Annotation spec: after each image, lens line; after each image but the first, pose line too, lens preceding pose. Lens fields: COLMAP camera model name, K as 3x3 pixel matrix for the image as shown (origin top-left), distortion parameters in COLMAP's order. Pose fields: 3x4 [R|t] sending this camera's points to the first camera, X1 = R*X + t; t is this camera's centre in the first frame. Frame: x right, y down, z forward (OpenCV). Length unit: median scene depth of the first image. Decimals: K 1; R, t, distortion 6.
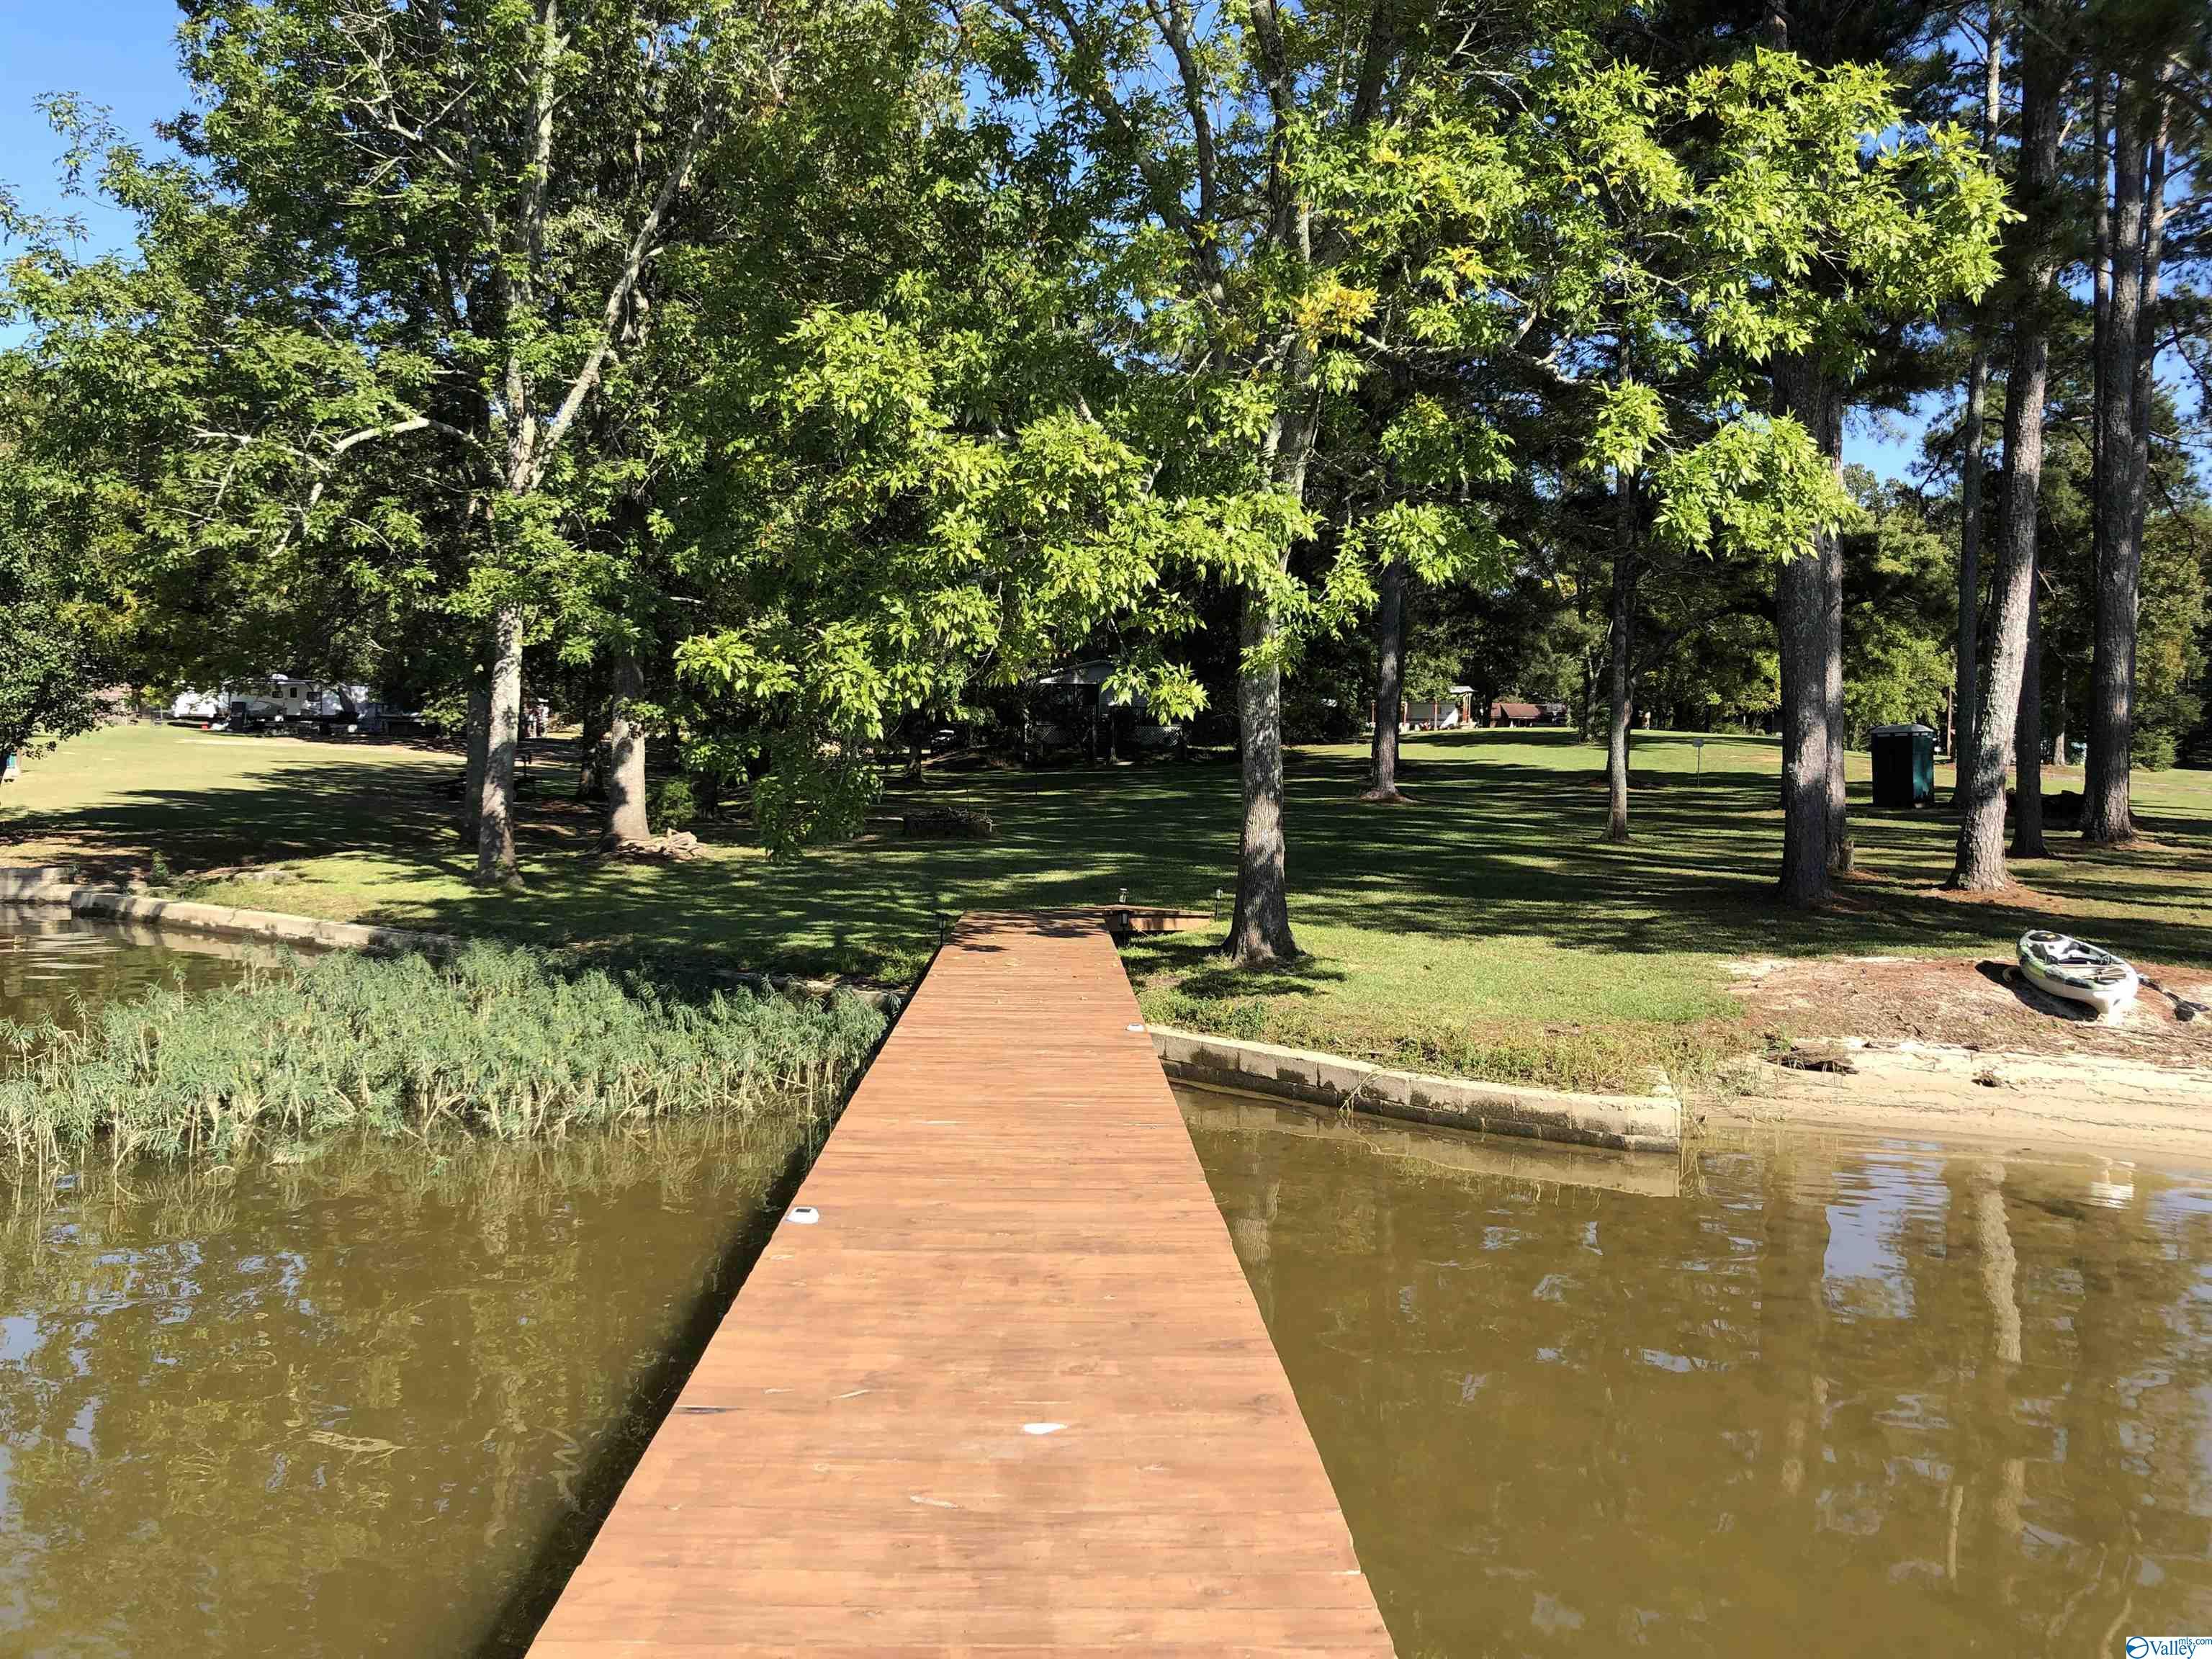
lens RADIAL K [[1824.9, 0, 1108.4], [0, 1824.9, 800.3], [0, 0, 1]] dist [0.001268, 0.006327]
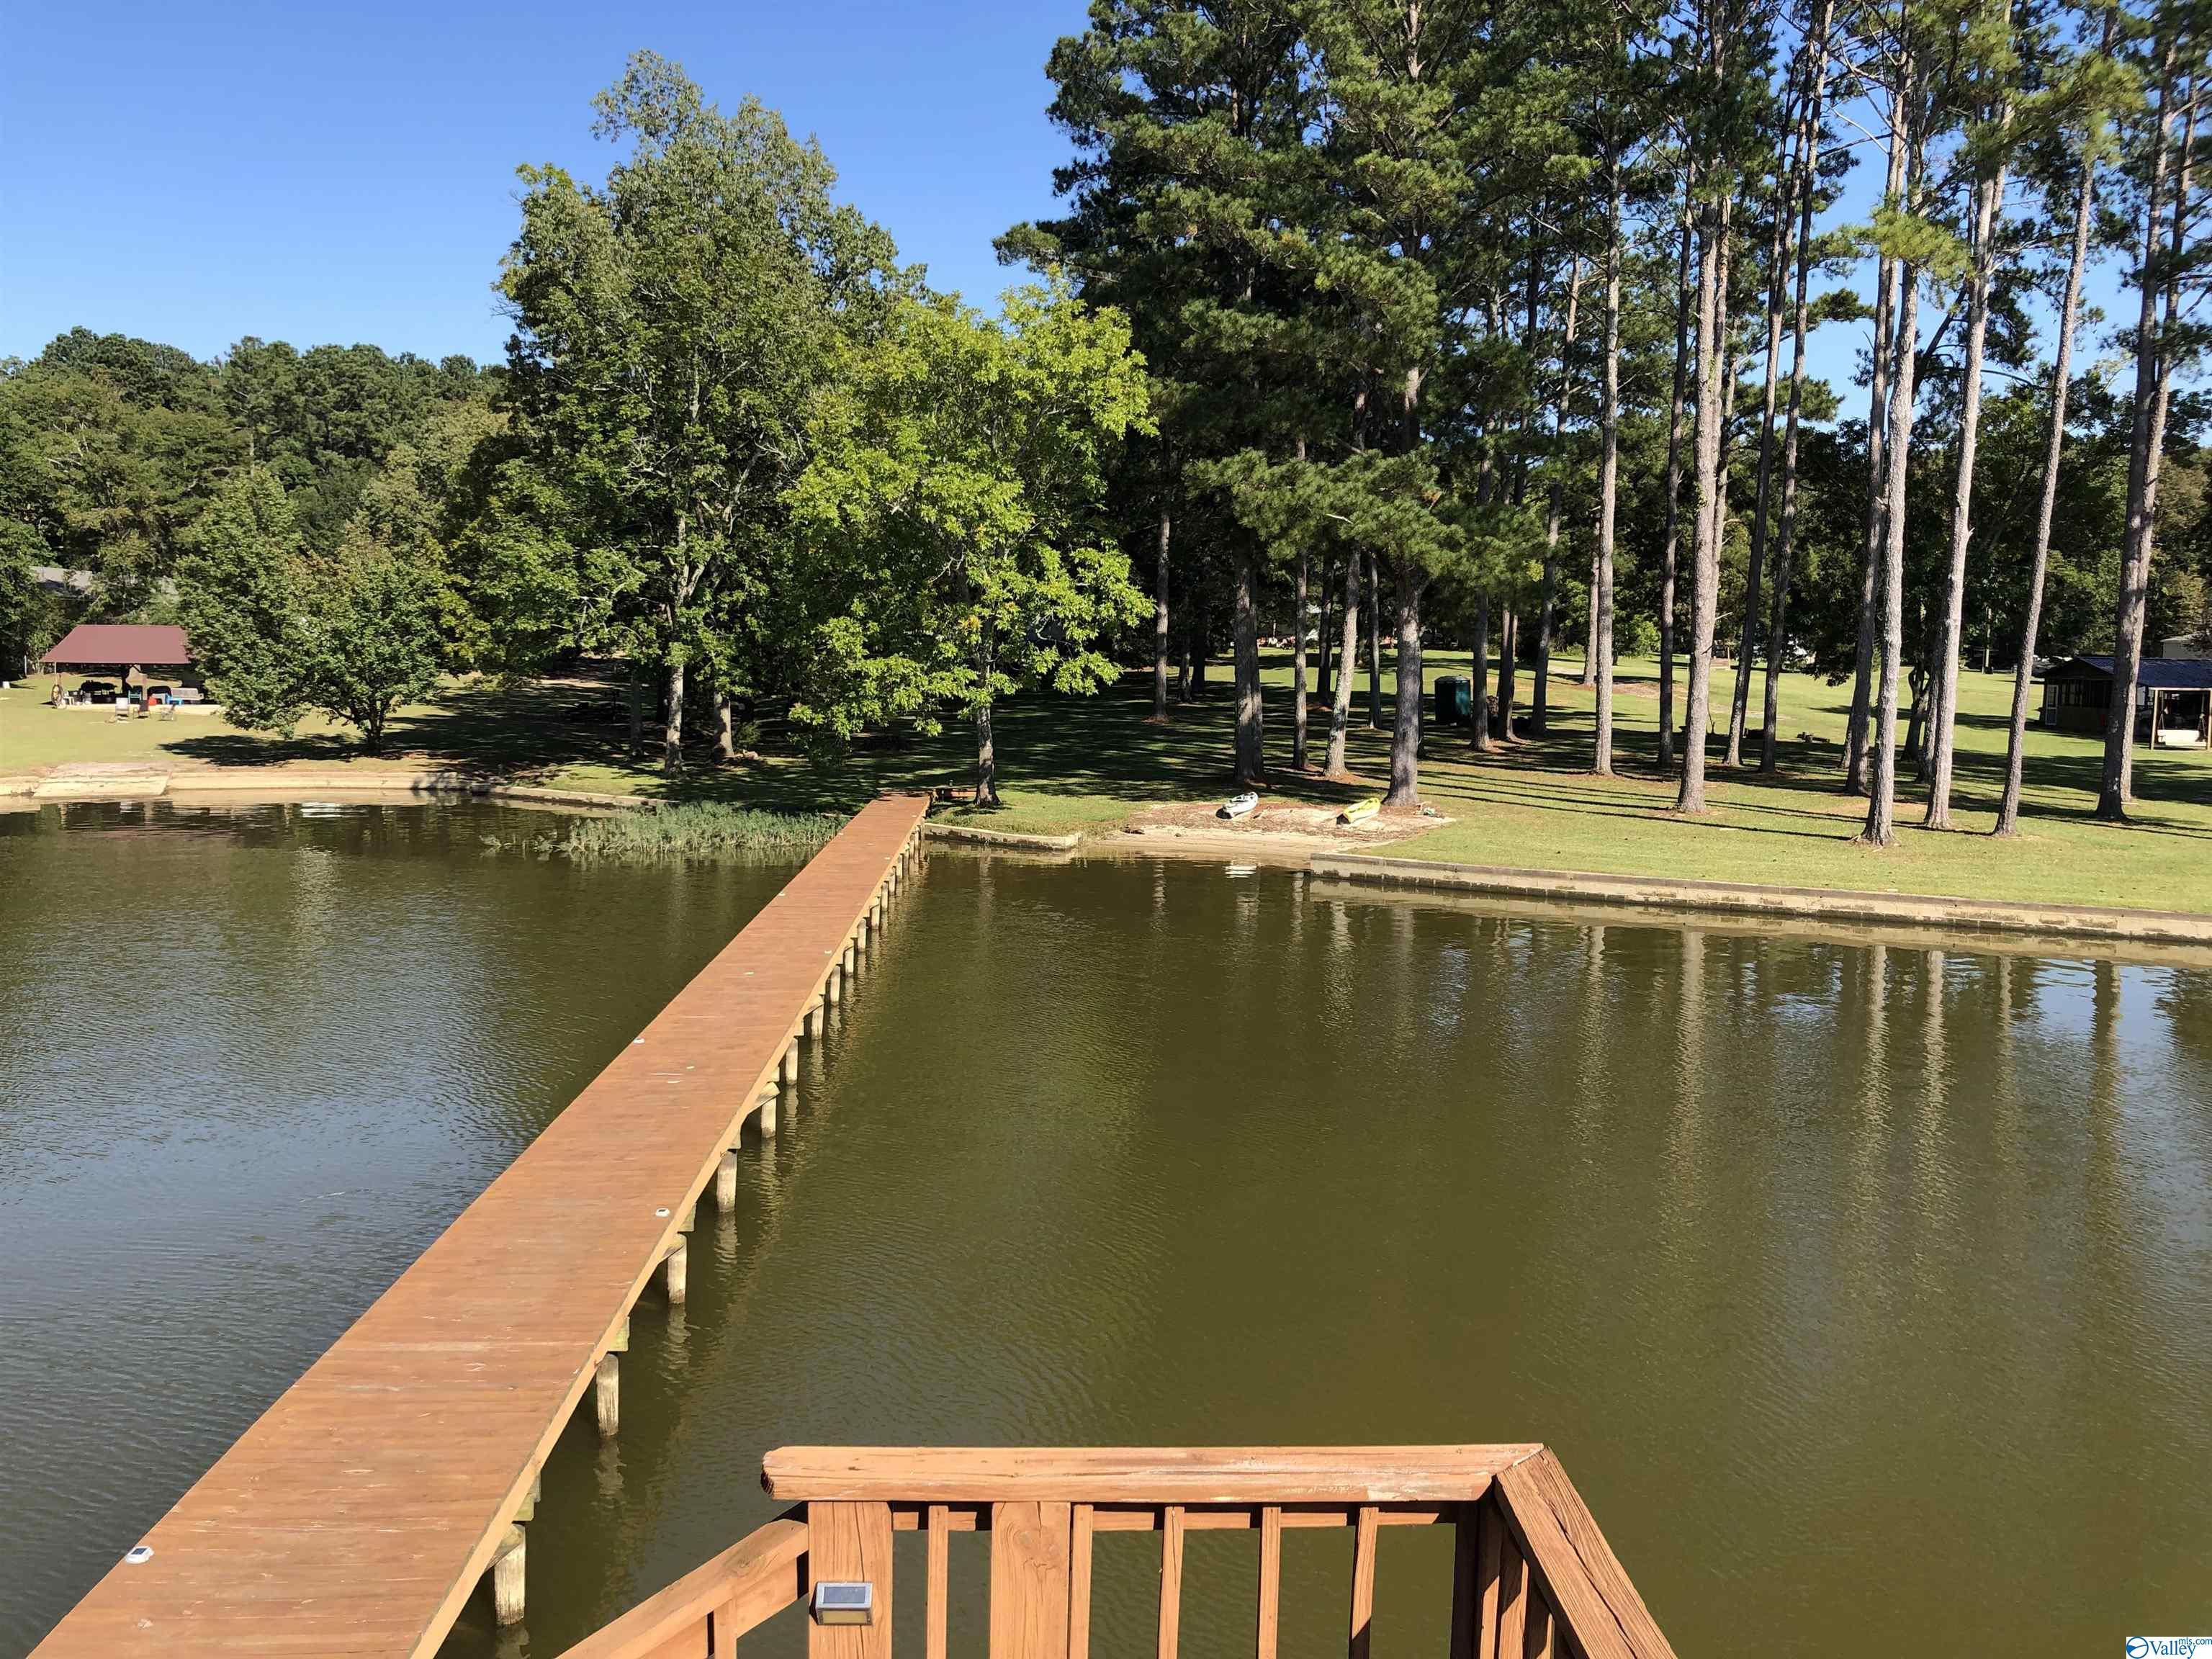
lens RADIAL K [[1834.3, 0, 1106.7], [0, 1834.3, 836.4], [0, 0, 1]] dist [0.034932, -0.004098]
pose [[0.999813, -0.014514, 0.012778, 0.320949], [0.013270, 0.995615, 0.092603, -0.169452], [-0.014066, -0.092417, 0.995621, -2.536591]]
